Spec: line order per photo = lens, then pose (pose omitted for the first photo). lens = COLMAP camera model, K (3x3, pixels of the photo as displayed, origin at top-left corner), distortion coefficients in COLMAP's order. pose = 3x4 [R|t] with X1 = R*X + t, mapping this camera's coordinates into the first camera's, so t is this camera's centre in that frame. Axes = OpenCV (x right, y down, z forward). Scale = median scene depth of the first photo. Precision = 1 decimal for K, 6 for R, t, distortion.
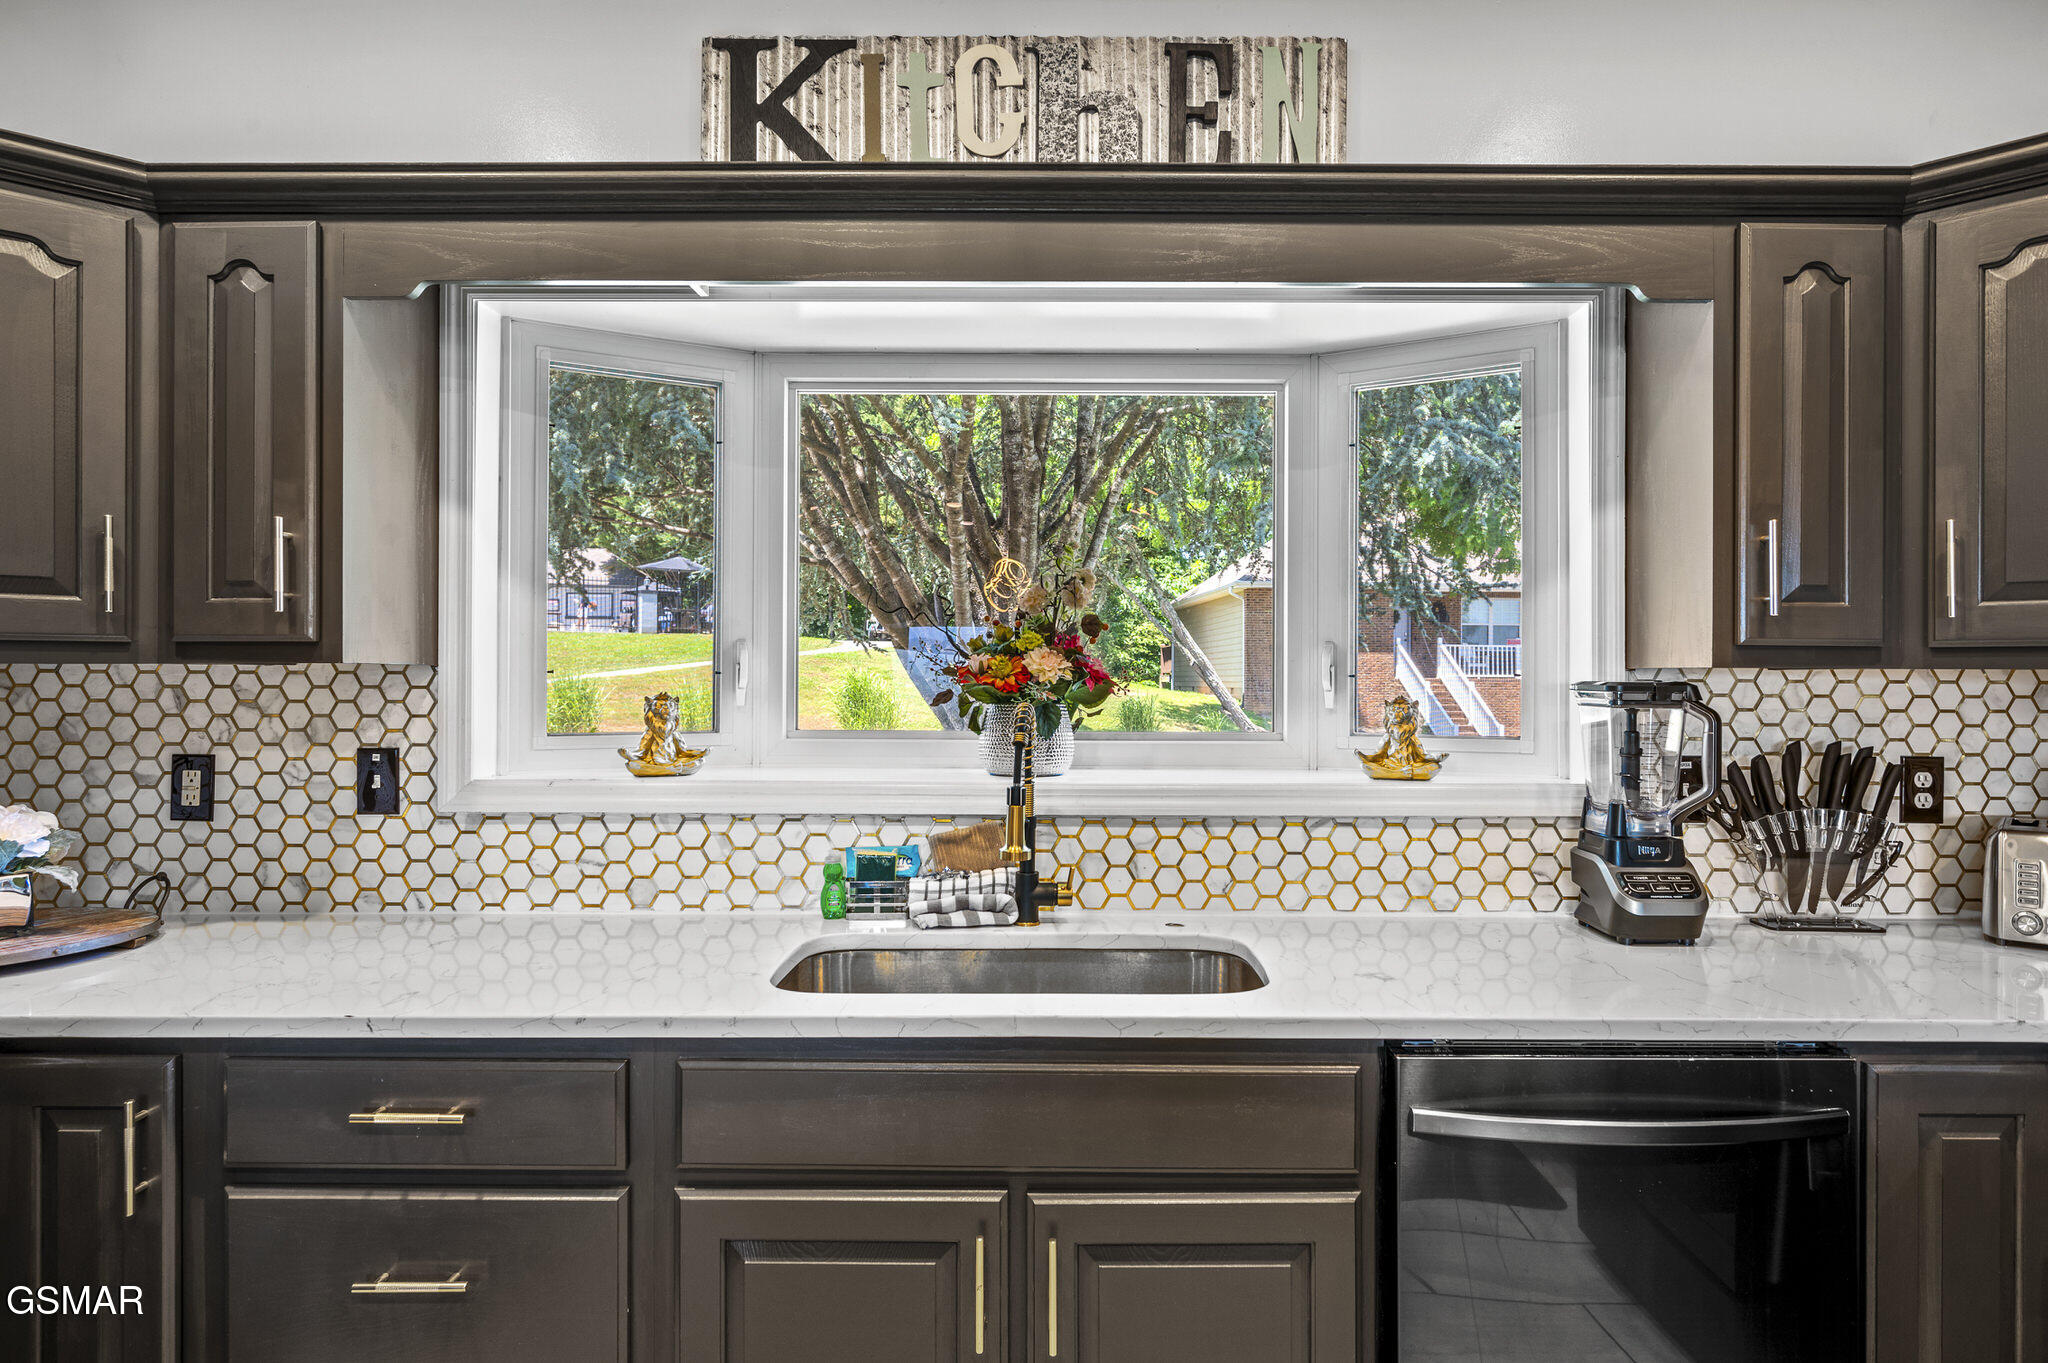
lens RADIAL K [[1175.8, 0, 1048.8], [0, 1175.8, 670.9], [0, 0, 1]] dist [-0.000218, -0.000885]
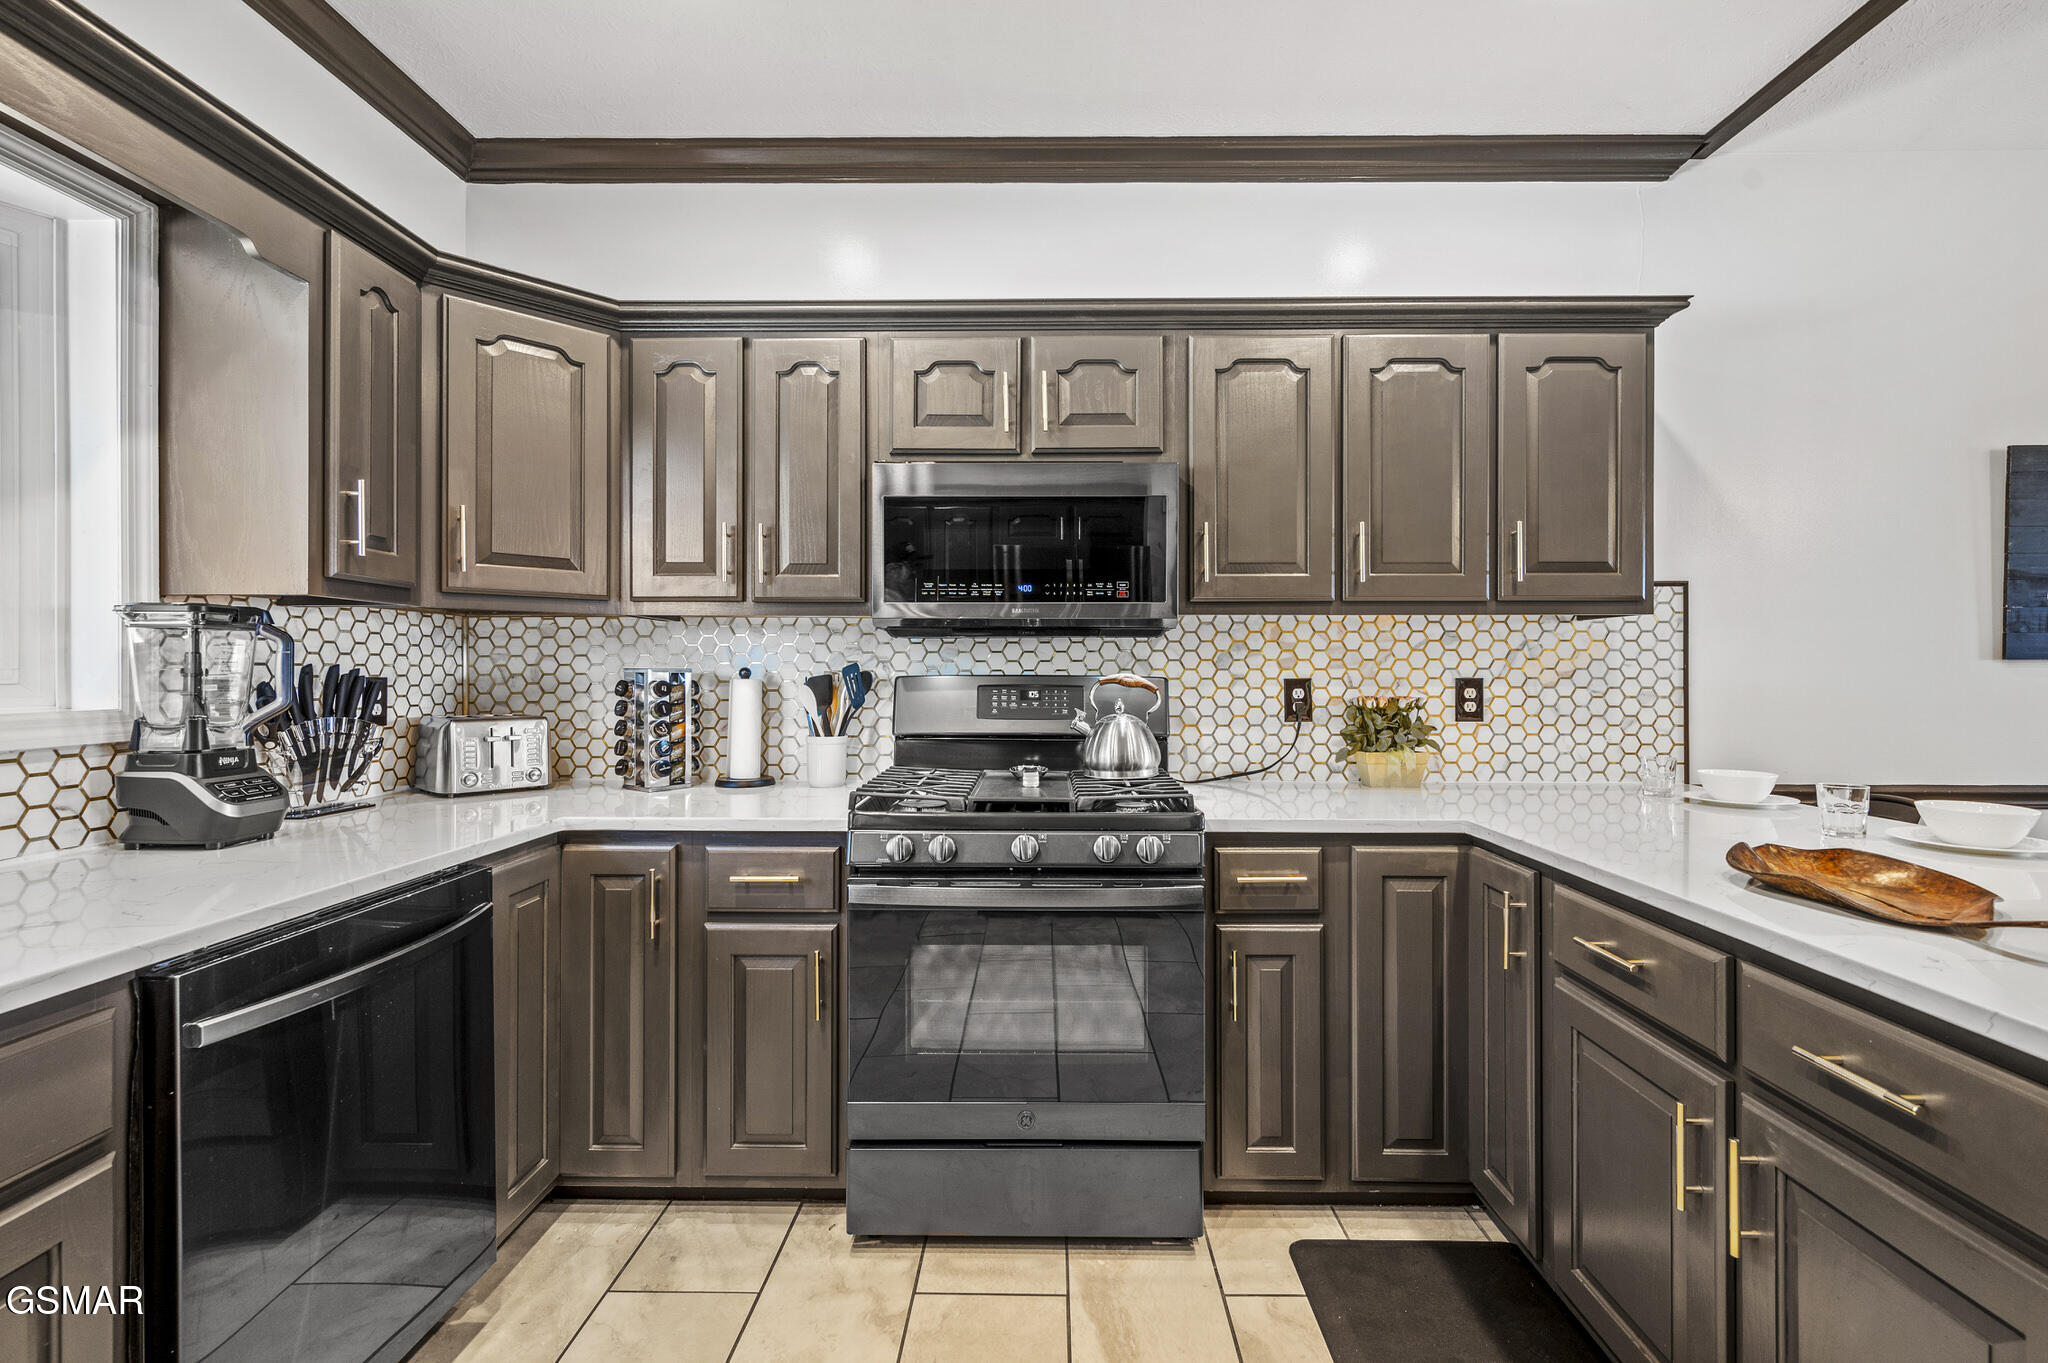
lens RADIAL K [[896.2, 0, 1044.7], [0, 896.2, 663.5], [0, 0, 1]] dist [-0.000085, -0.000098]
pose [[0.004573, 0.004047, 0.999981, -0.289325], [-0.002439, 0.999989, -0.004036, 0.059730], [-0.999987, -0.002420, 0.004583, 0.224820]]
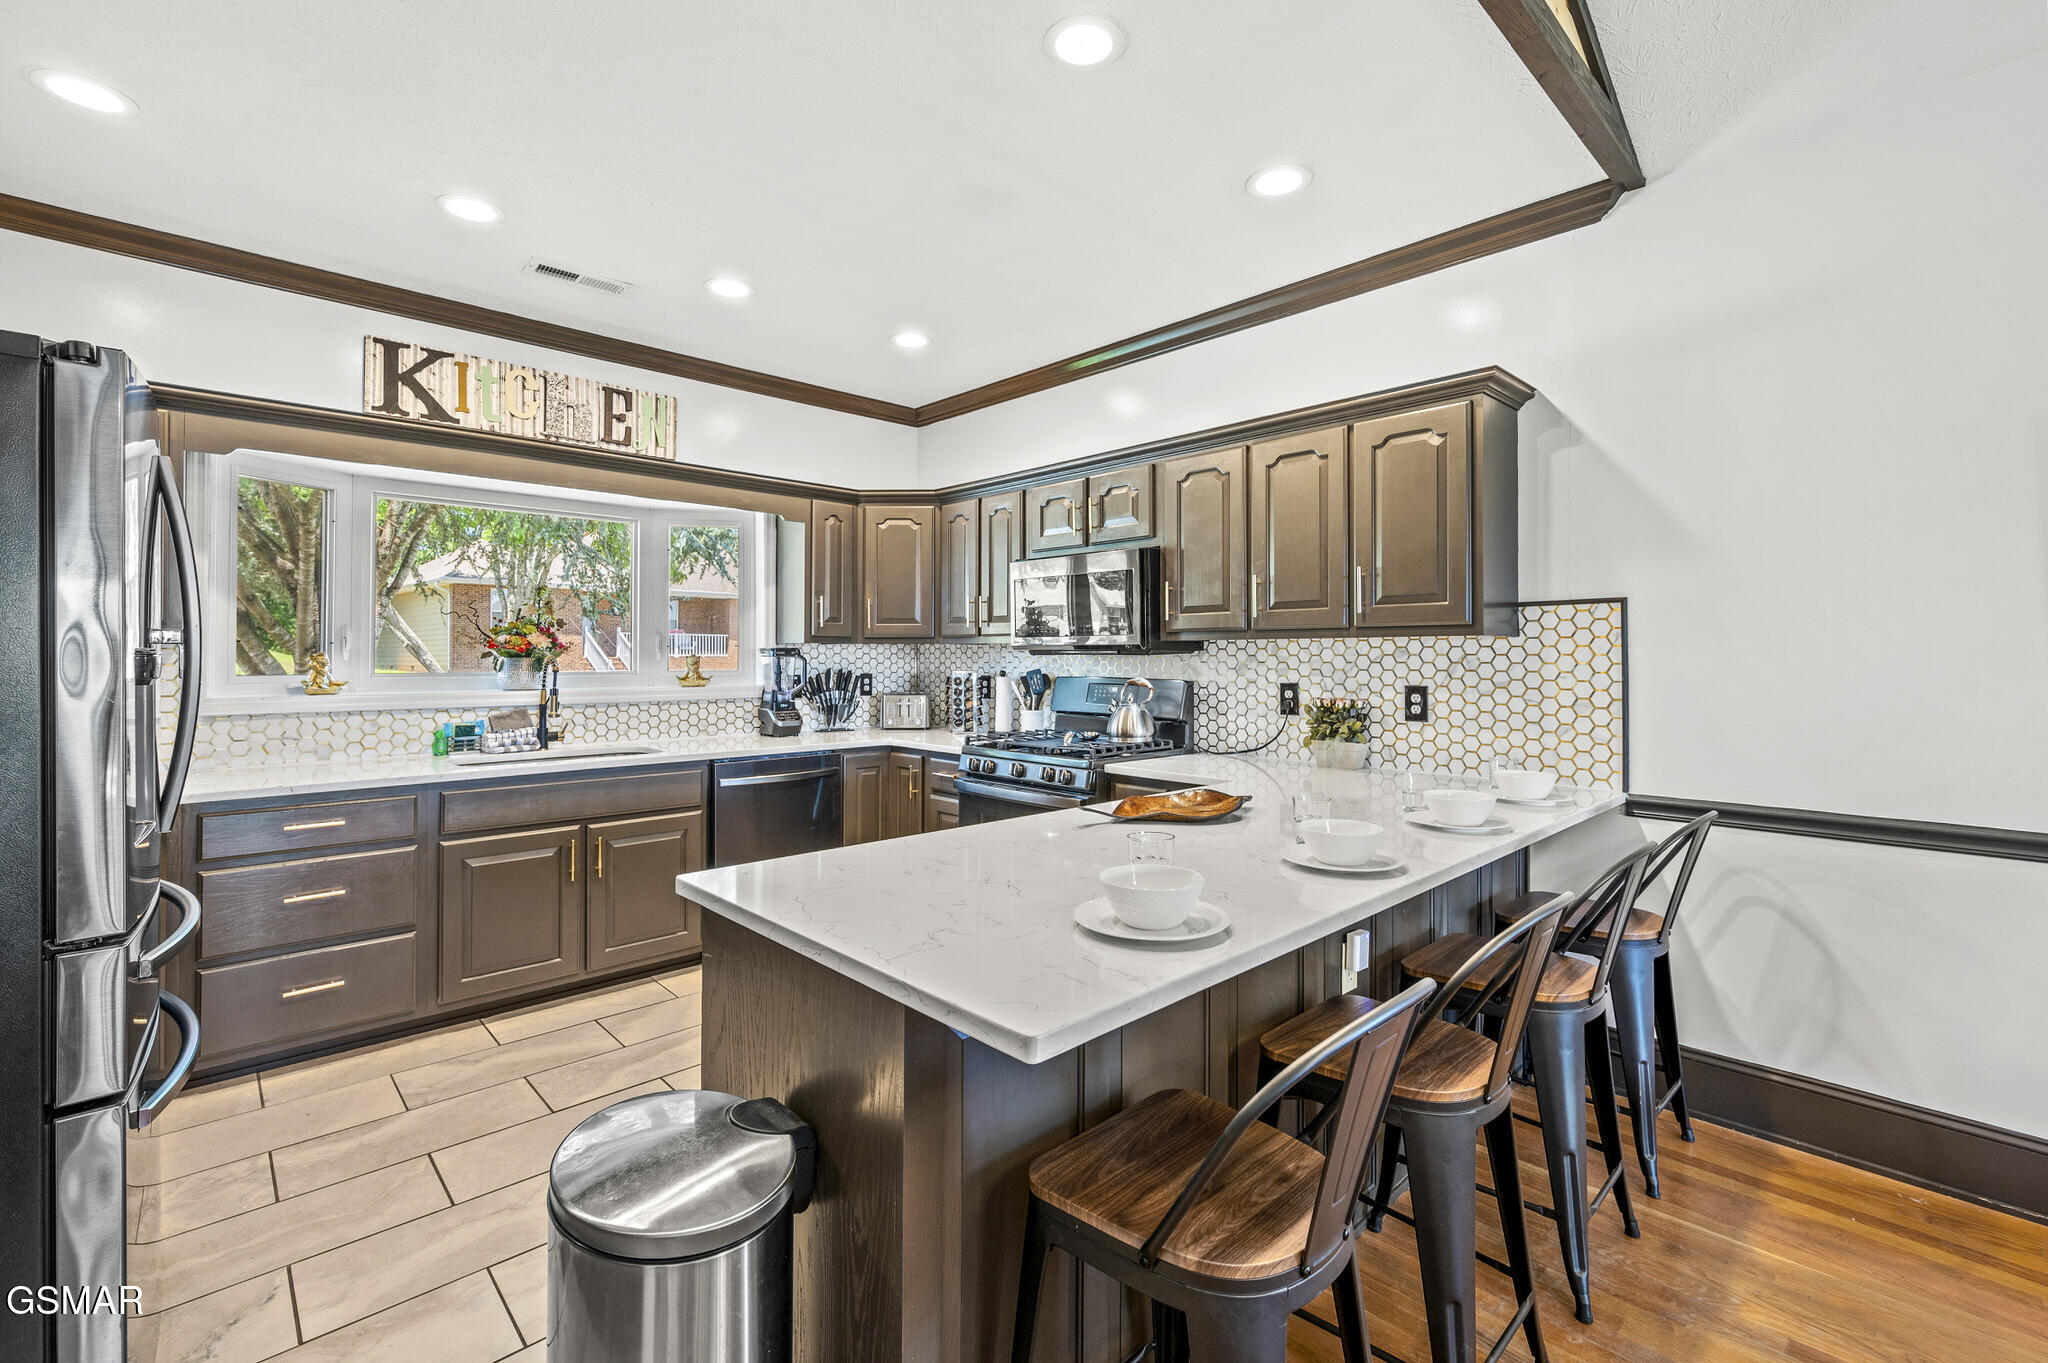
lens RADIAL K [[885.4, 0, 1030.5], [0, 885.4, 646.6], [0, 0, 1]] dist [0.000009, 0.000476]
pose [[0.719011, 0.005670, 0.694976, -0.535365], [-0.000517, 0.999971, -0.007624, 0.020877], [-0.694999, 0.005122, 0.718993, -0.930671]]
